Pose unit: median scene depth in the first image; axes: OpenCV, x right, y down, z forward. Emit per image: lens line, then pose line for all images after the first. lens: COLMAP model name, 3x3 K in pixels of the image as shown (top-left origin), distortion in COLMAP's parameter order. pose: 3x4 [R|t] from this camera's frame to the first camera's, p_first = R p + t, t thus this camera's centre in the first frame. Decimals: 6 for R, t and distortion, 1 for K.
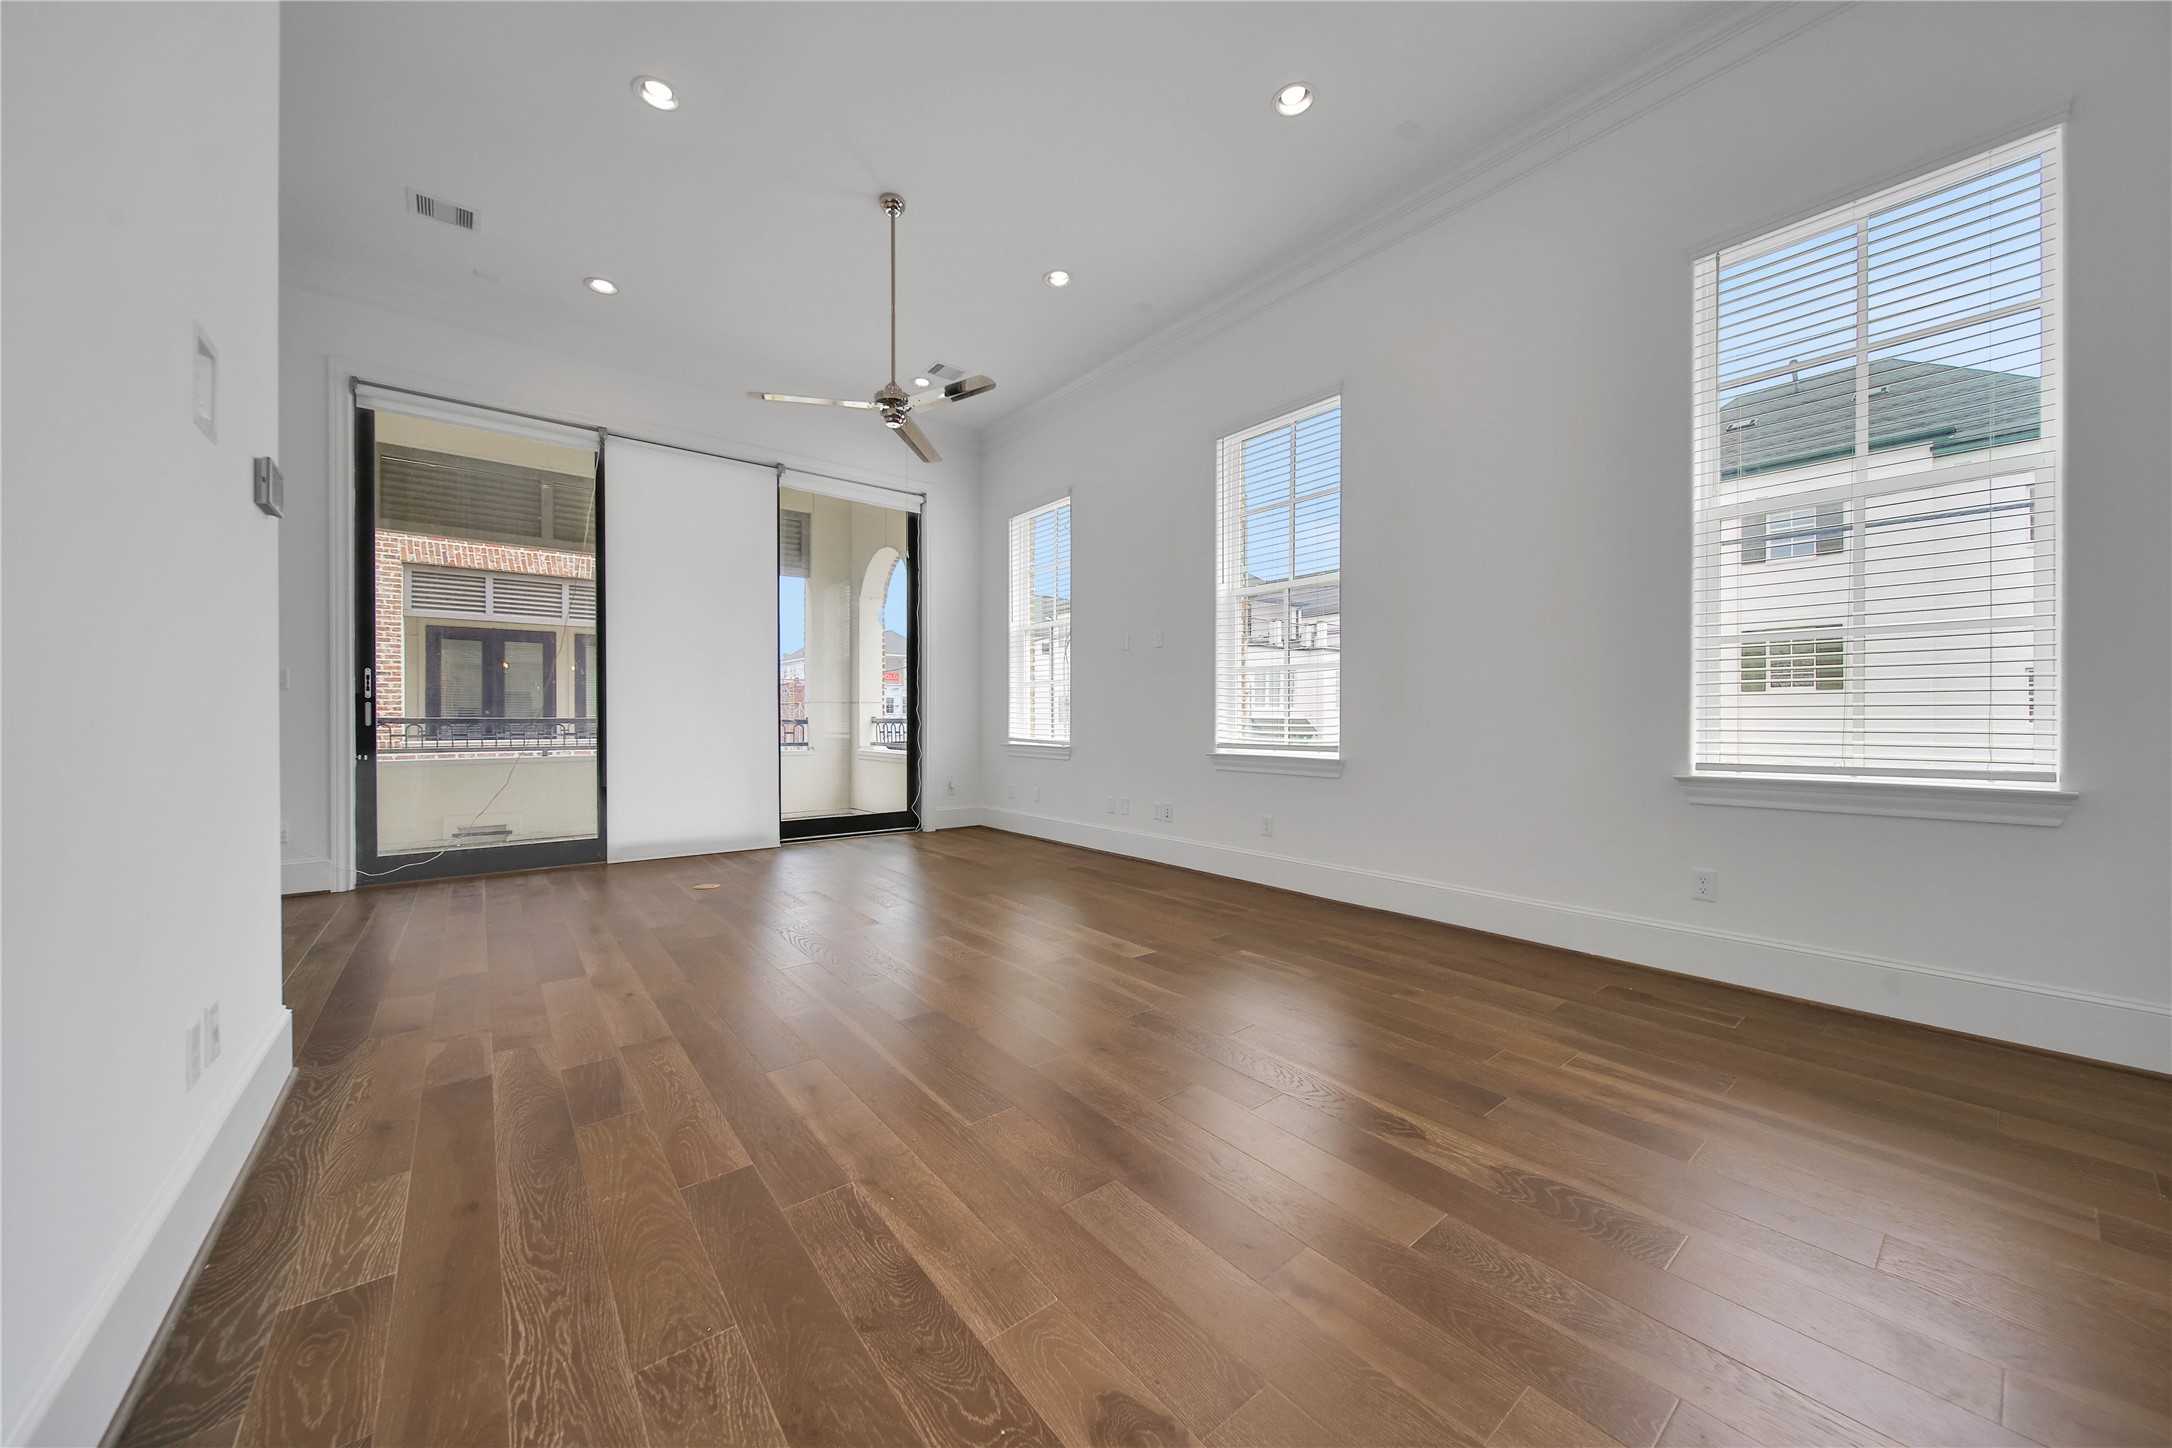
lens RADIAL K [[758.9, 0, 1083.6], [0, 758.9, 723.2], [0, 0, 1]] dist [-0.001092, -0.000149]
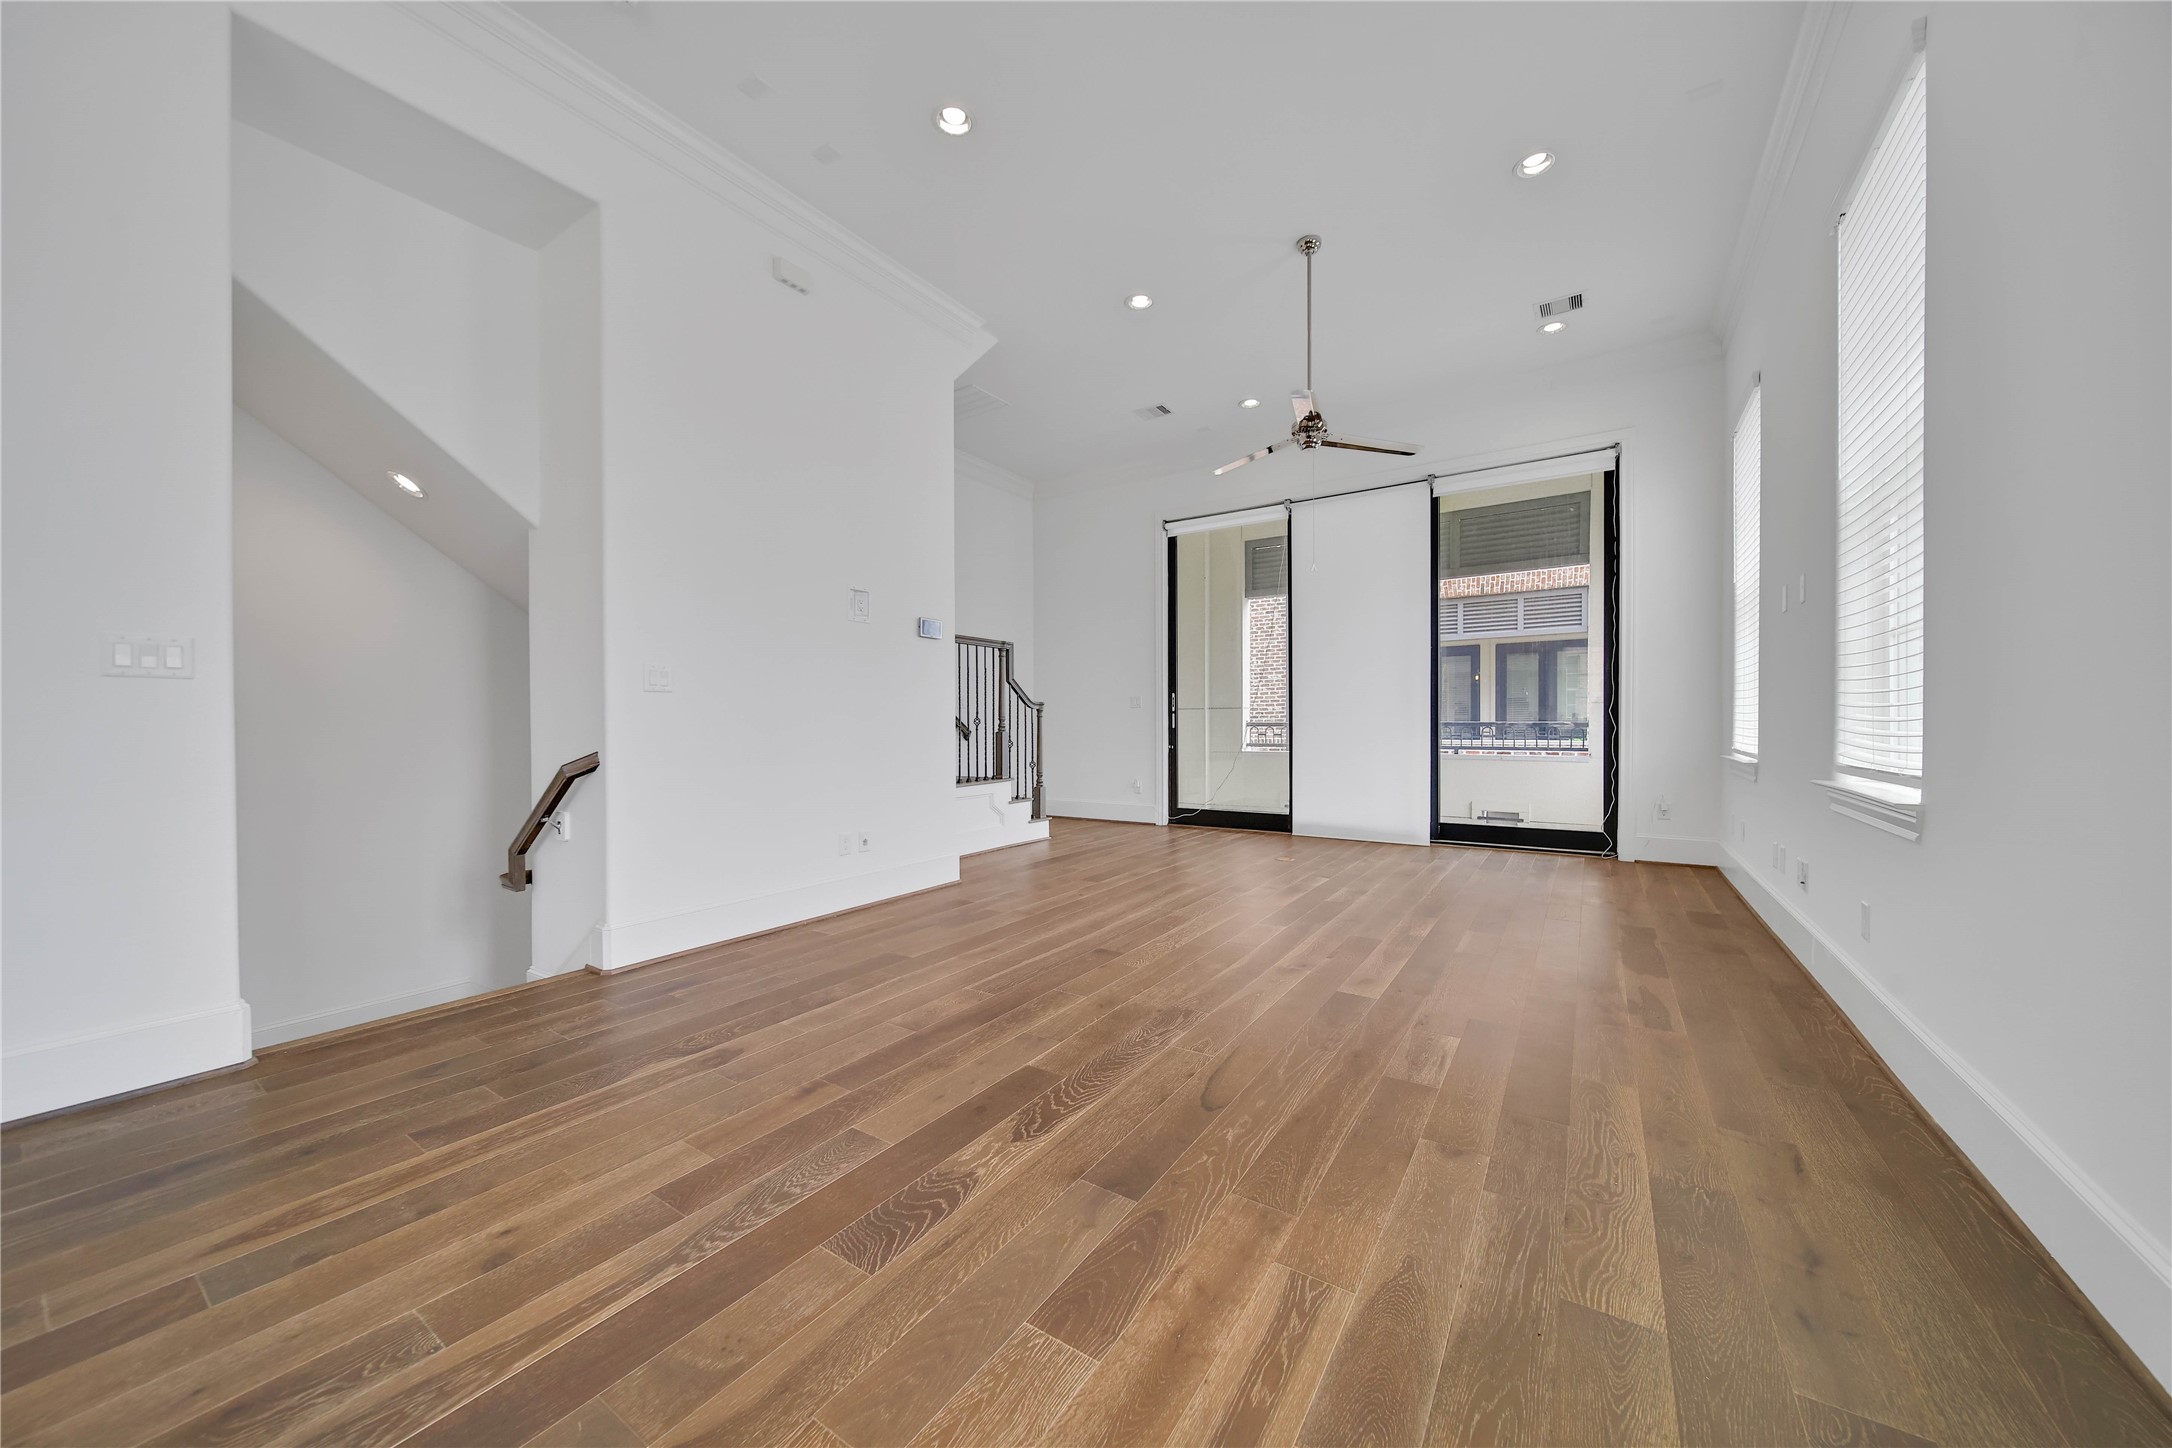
lens RADIAL K [[758.9, 0, 1083.6], [0, 758.9, 723.2], [0, 0, 1]] dist [-0.001092, -0.000149]
pose [[0.308635, -0.001913, -0.951179, 0.768628], [-0.000807, 0.999997, -0.002273, -0.003247], [0.951180, 0.001469, 0.308633, 0.414140]]
